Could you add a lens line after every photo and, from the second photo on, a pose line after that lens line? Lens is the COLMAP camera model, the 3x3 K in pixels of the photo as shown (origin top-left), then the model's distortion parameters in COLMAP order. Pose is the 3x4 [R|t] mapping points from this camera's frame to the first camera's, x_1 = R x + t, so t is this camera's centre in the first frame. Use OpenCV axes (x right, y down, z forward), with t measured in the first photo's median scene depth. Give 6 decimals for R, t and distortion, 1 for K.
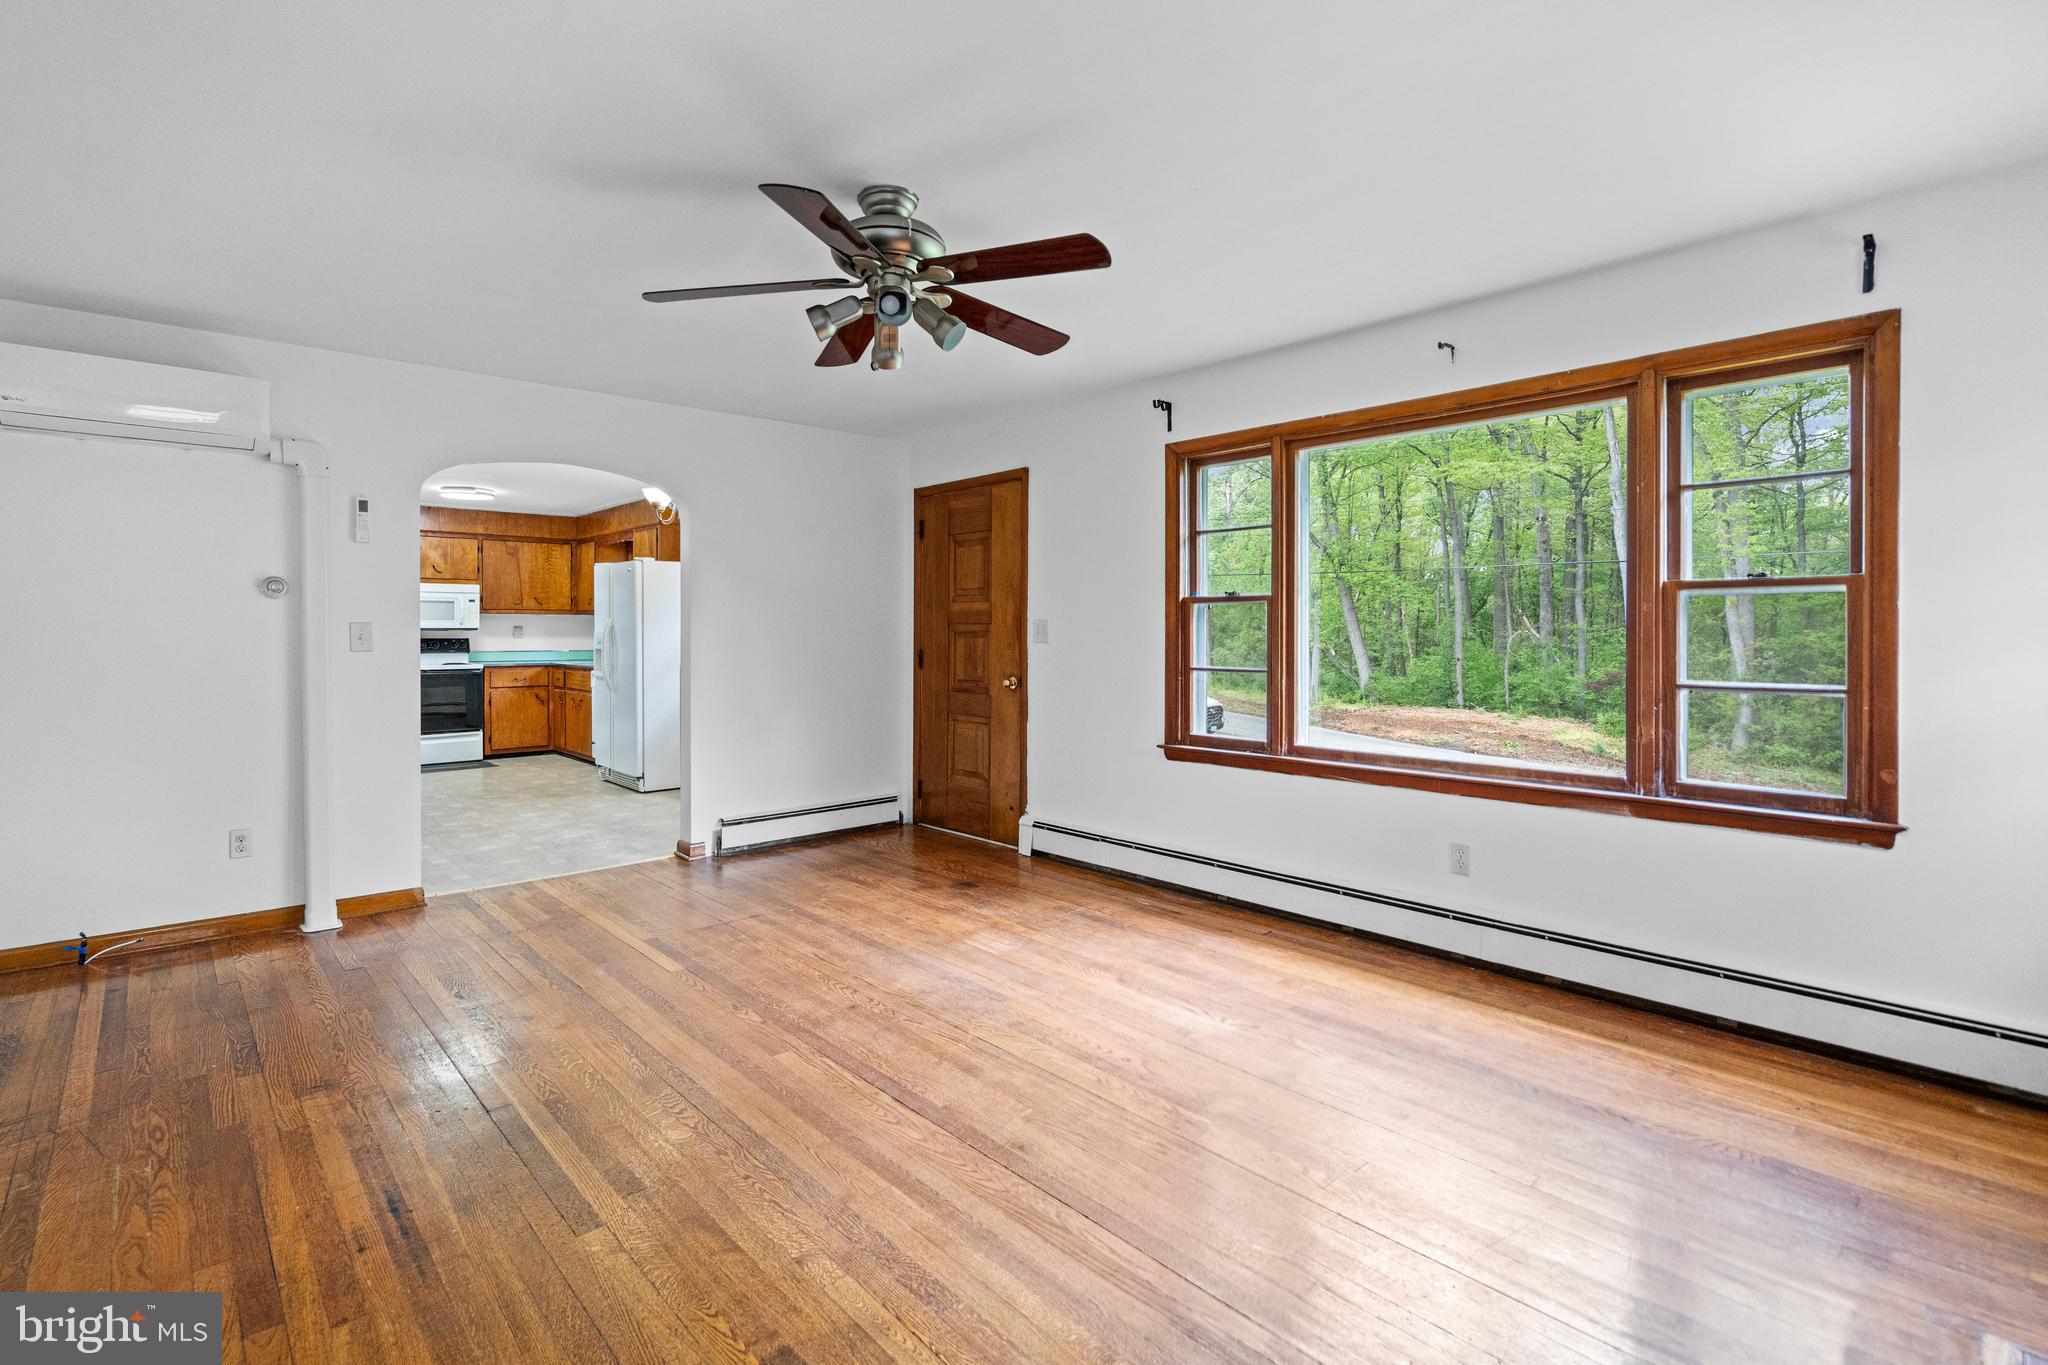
lens RADIAL K [[973.1, 0, 1019.6], [0, 973.1, 634.8], [0, 0, 1]] dist [-0.004541, -0.000375]
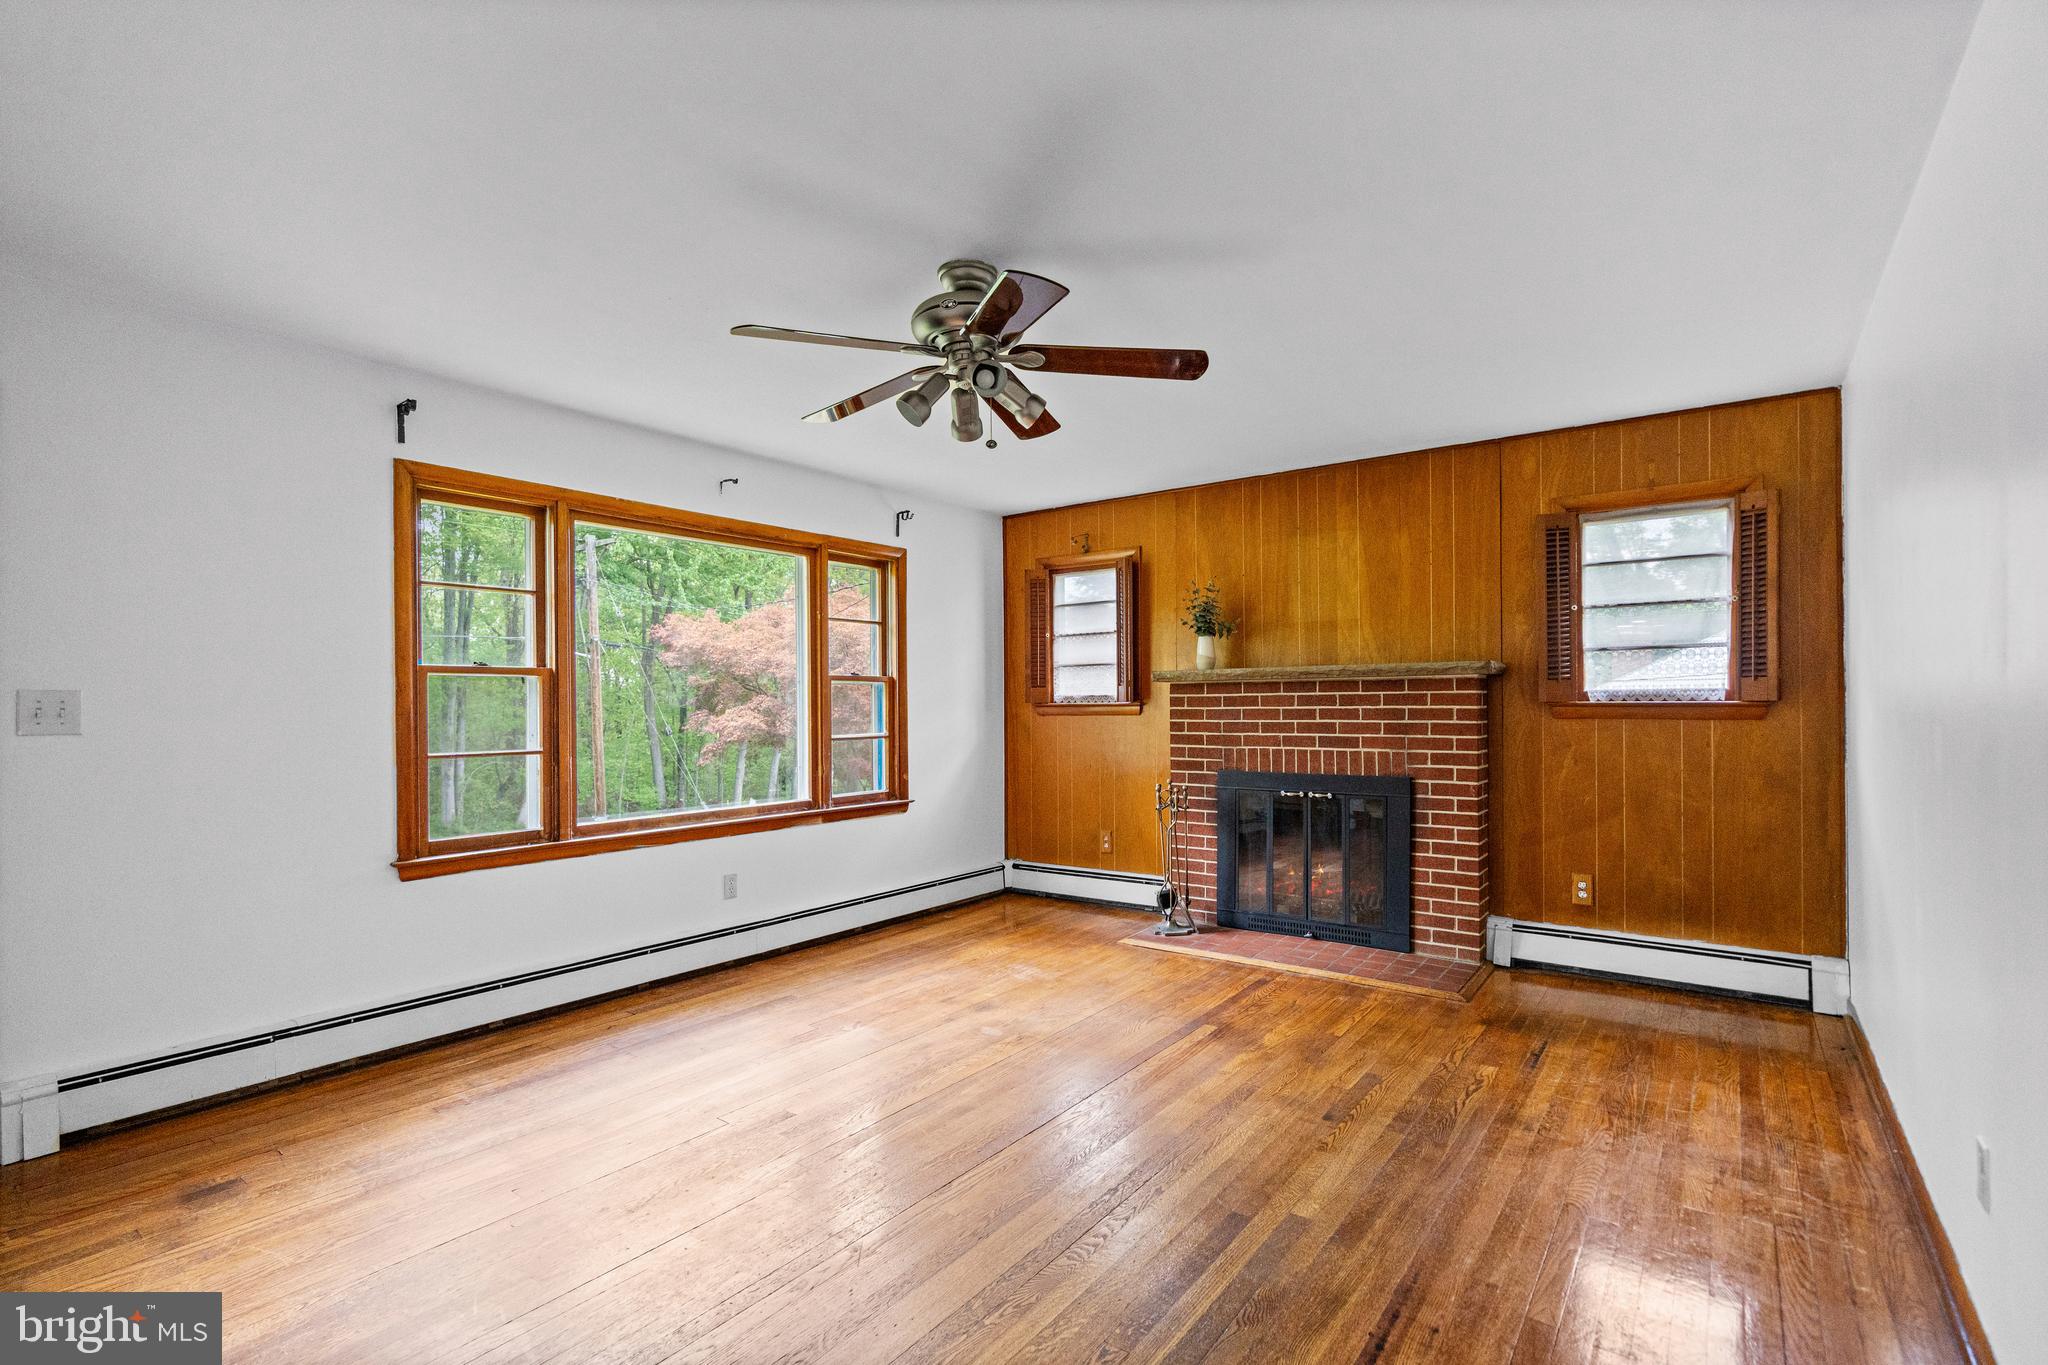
lens RADIAL K [[945.0, 0, 1023.3], [0, 945.0, 702.2], [0, 0, 1]] dist [0.000663, 0.000441]
pose [[-0.192746, 0.003017, 0.981244, -0.866995], [0.009696, 0.999952, -0.001170, -0.004888], [-0.981201, 0.009289, -0.192766, 0.892959]]
